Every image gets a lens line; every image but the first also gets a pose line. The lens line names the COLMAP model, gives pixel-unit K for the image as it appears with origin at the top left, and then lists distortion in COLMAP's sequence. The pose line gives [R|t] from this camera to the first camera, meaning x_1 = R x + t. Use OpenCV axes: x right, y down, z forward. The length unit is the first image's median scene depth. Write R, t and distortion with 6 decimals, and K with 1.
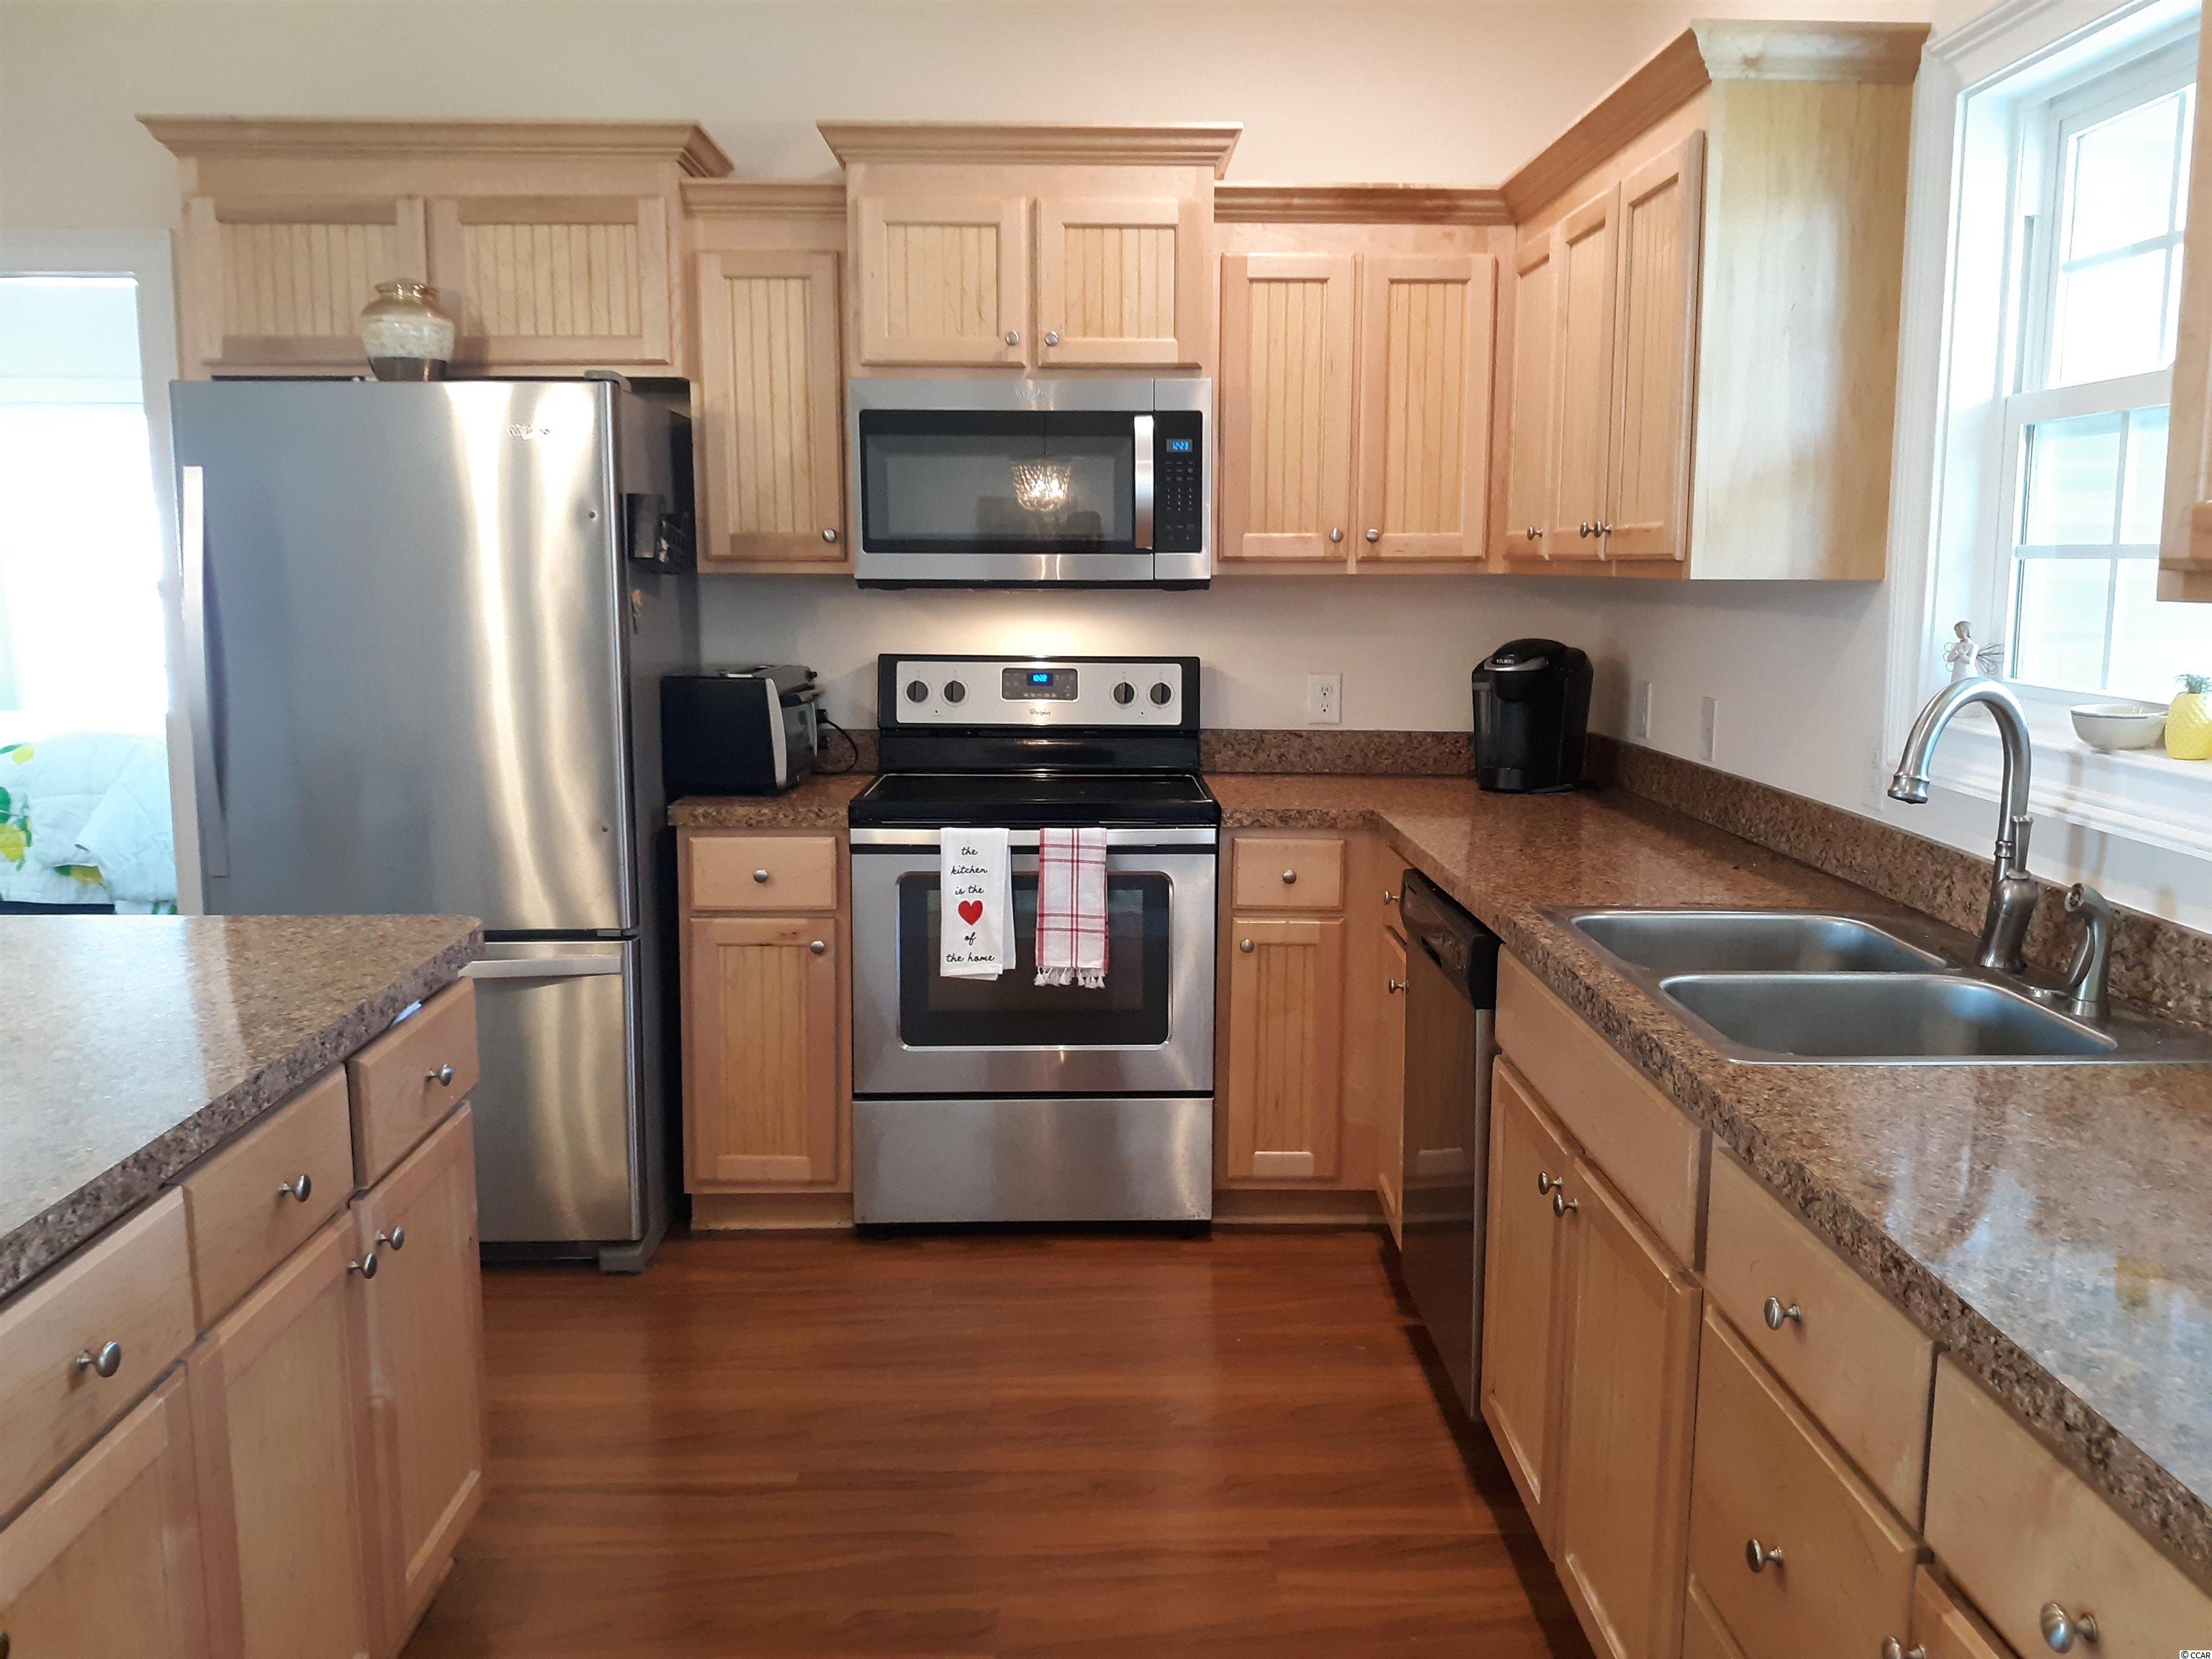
lens RADIAL K [[1807.3, 0, 1142.8], [0, 1807.3, 816.5], [0, 0, 1]] dist [0.176838, -0.465847]
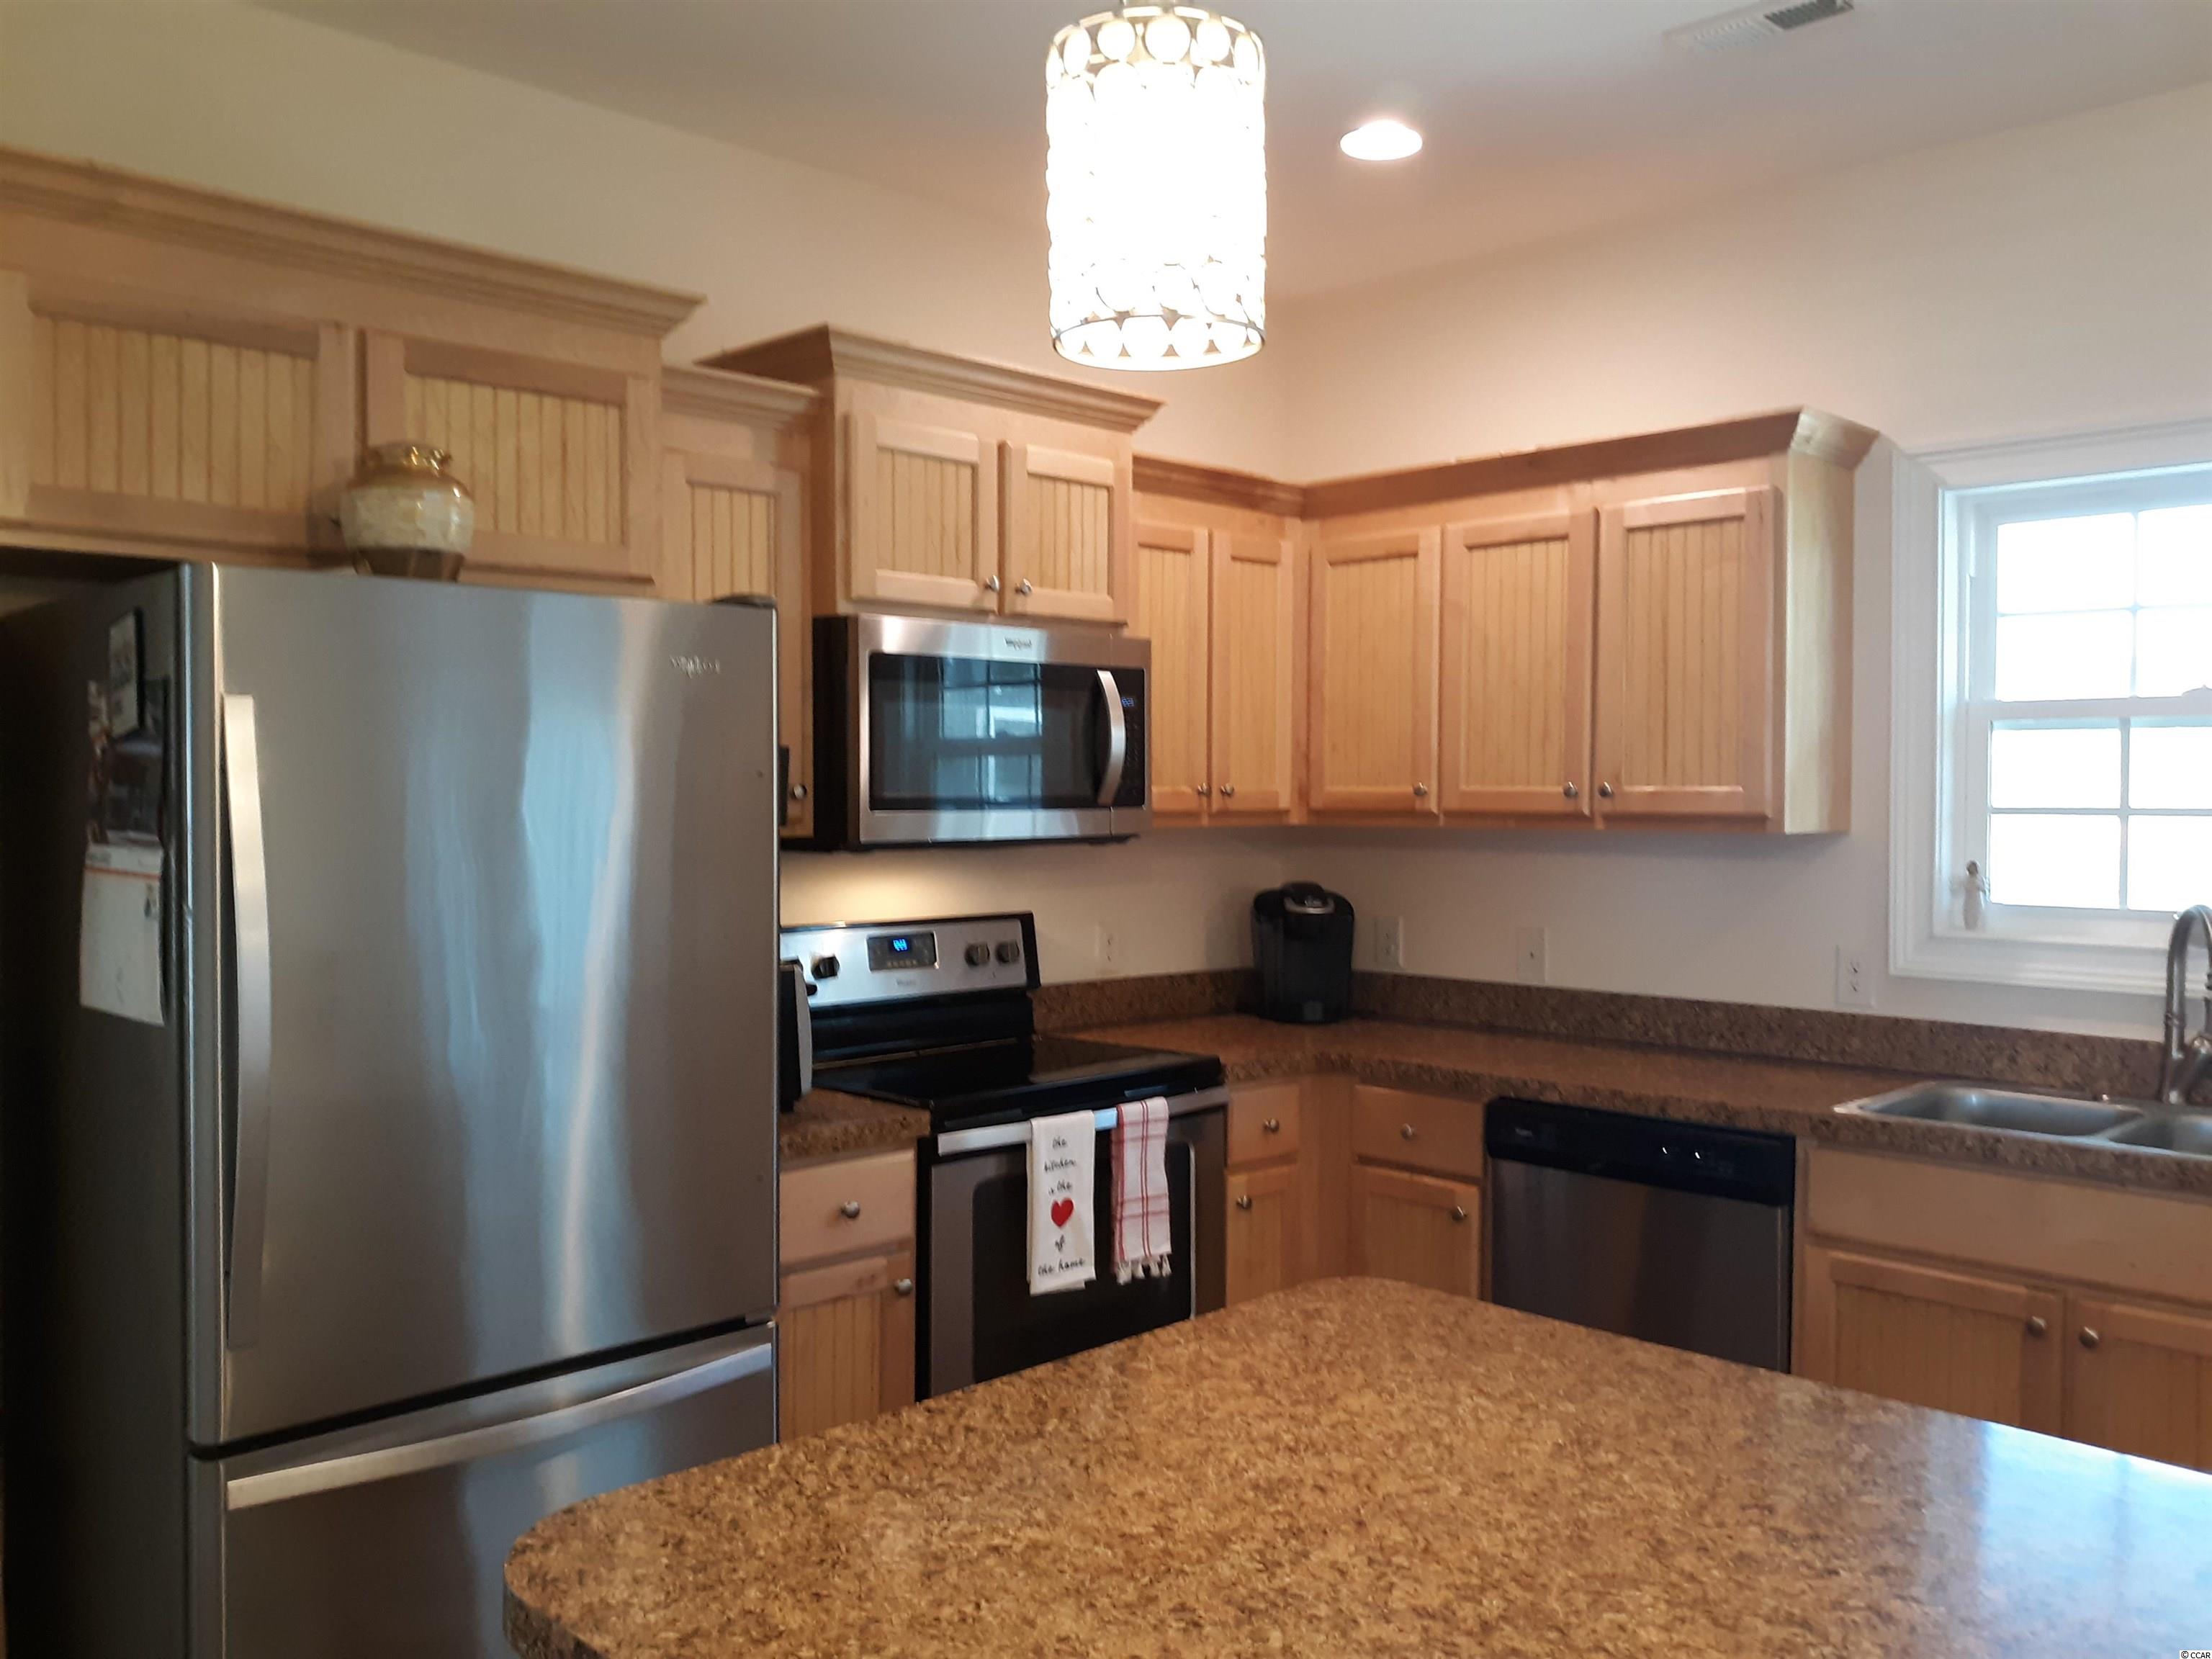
lens RADIAL K [[1807.3, 0, 1142.8], [0, 1807.3, 816.5], [0, 0, 1]] dist [0.176838, -0.465847]
pose [[0.722779, -0.012017, 0.690974, -0.657518], [0.096091, 0.991884, -0.083264, -0.059564], [-0.684366, 0.126578, 0.718068, 0.297147]]
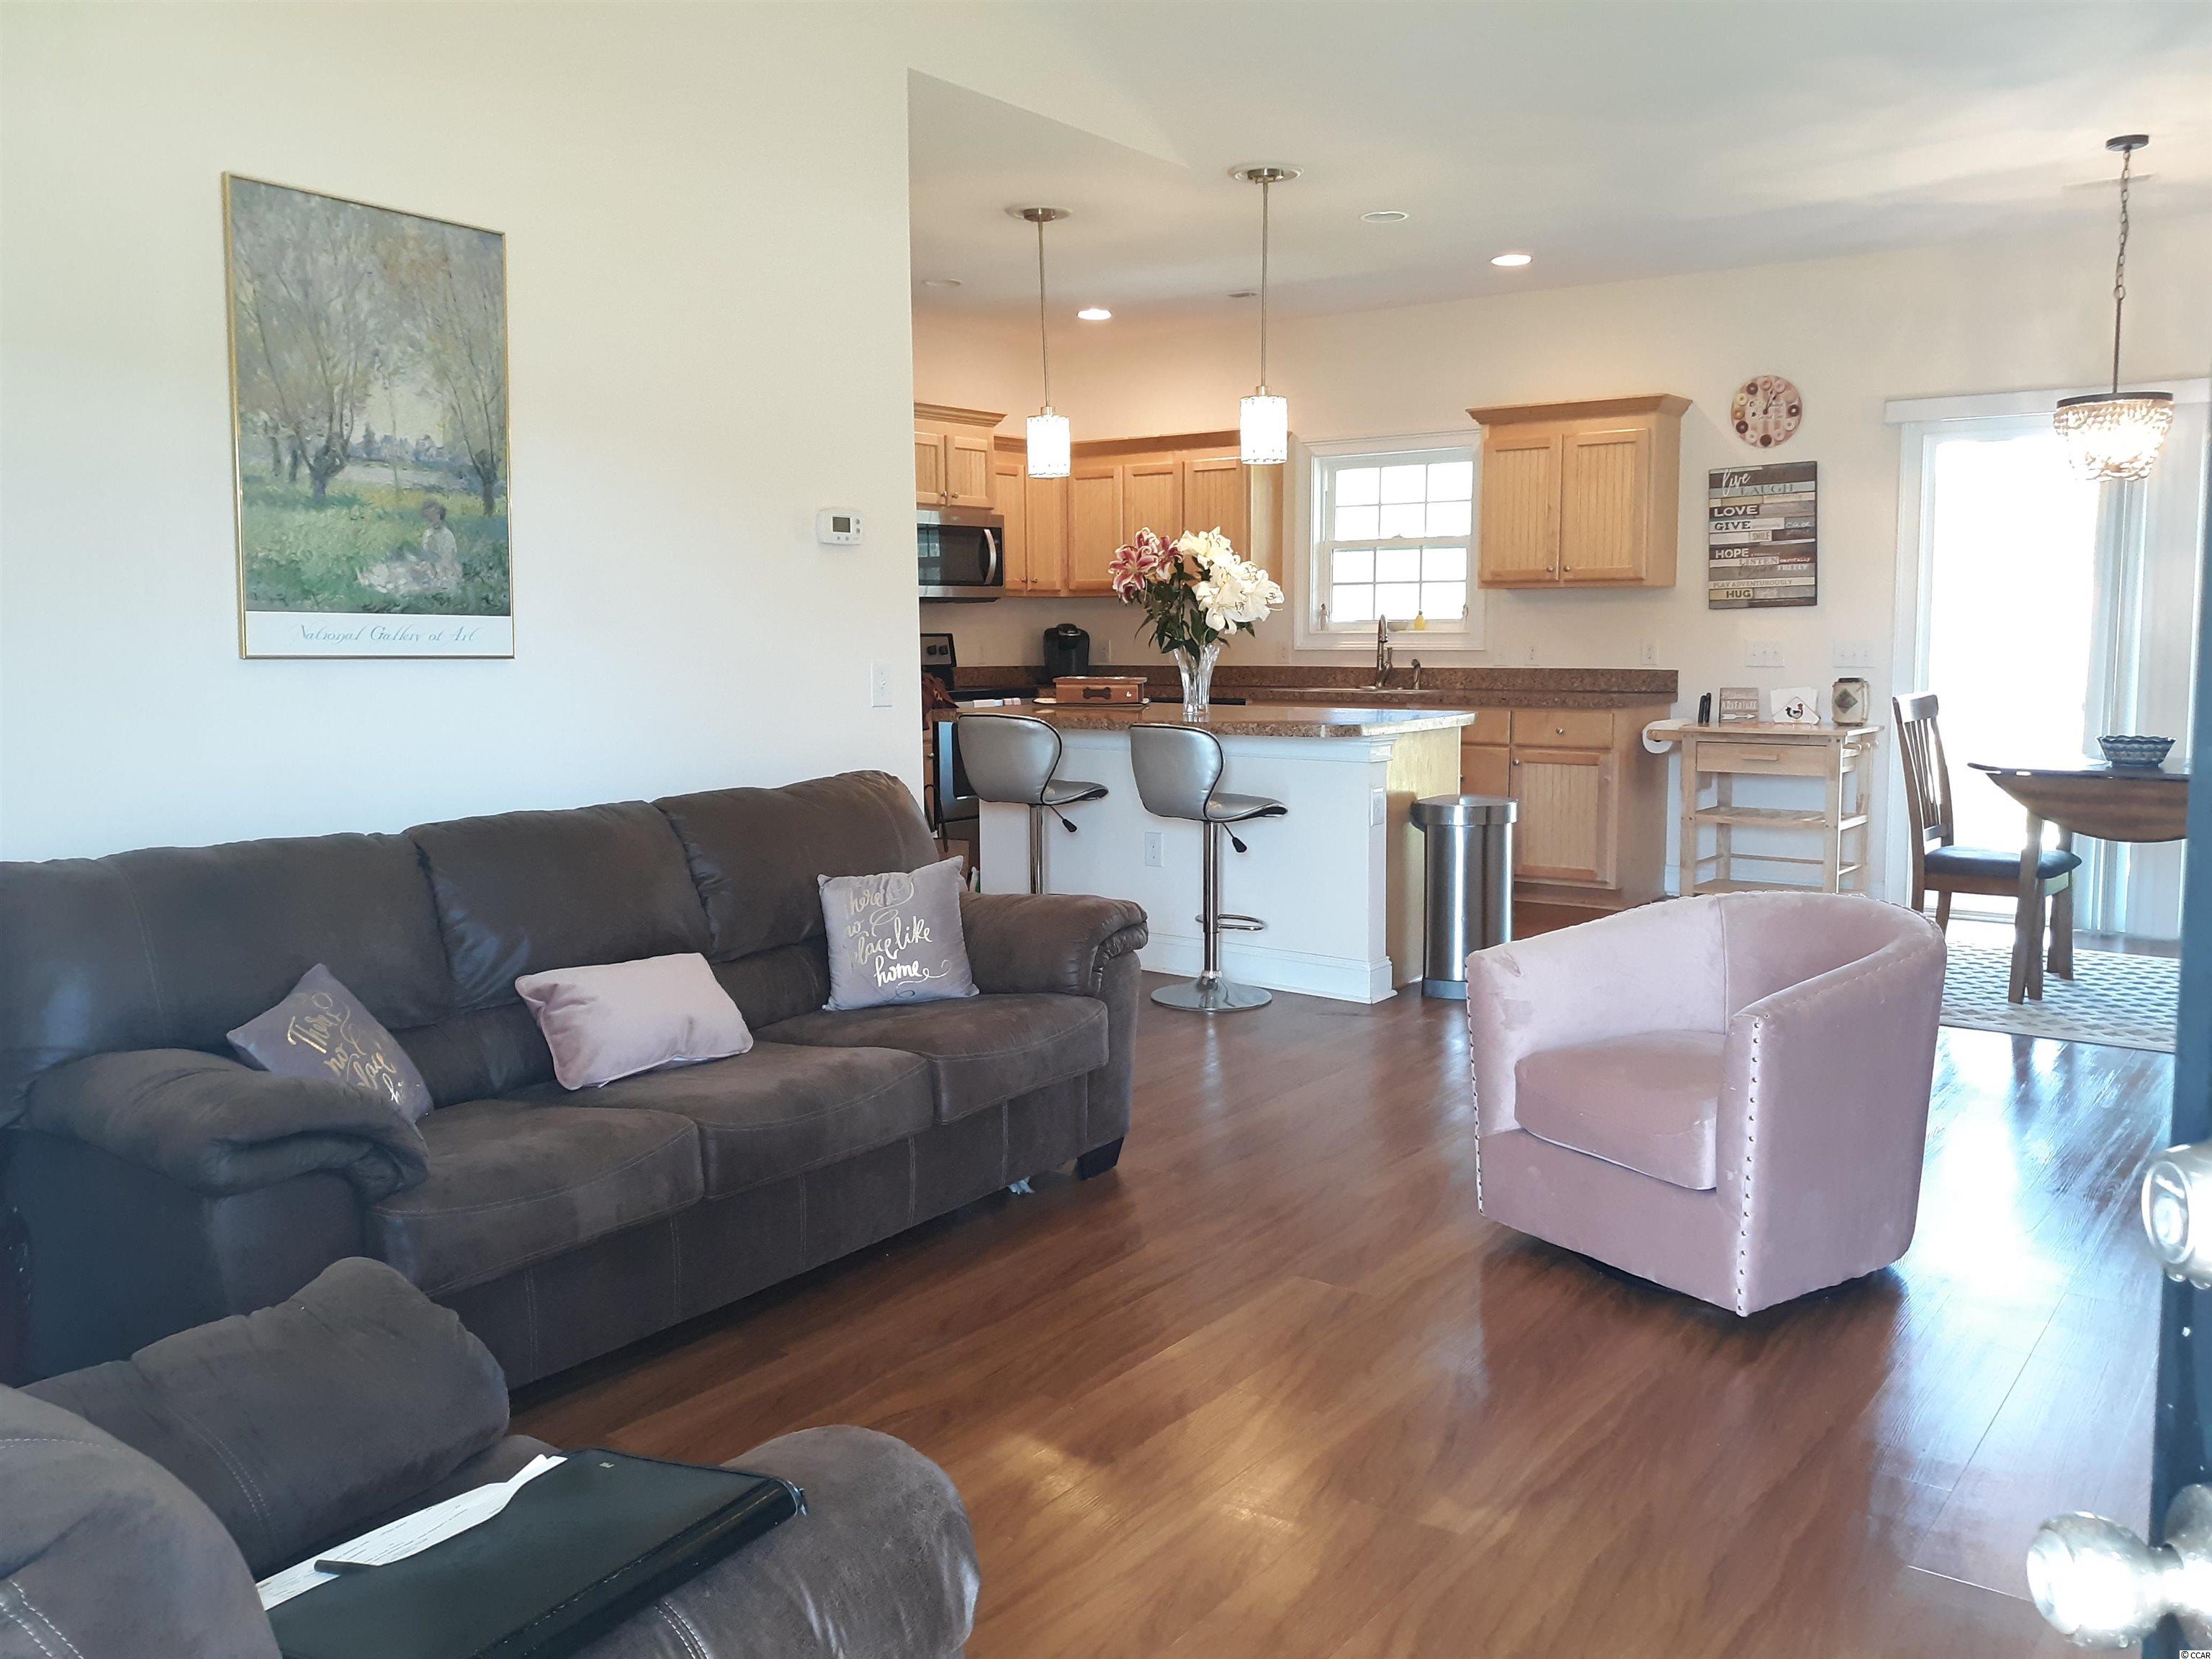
lens RADIAL K [[1792.8, 0, 1181.5], [0, 1792.8, 835.9], [0, 0, 1]] dist [0.054732, -0.107045]
pose [[0.596147, -0.102085, 0.796359, -1.765896], [0.120497, 0.992025, 0.036965, 0.123852], [-0.793782, 0.073922, 0.603694, -0.597661]]
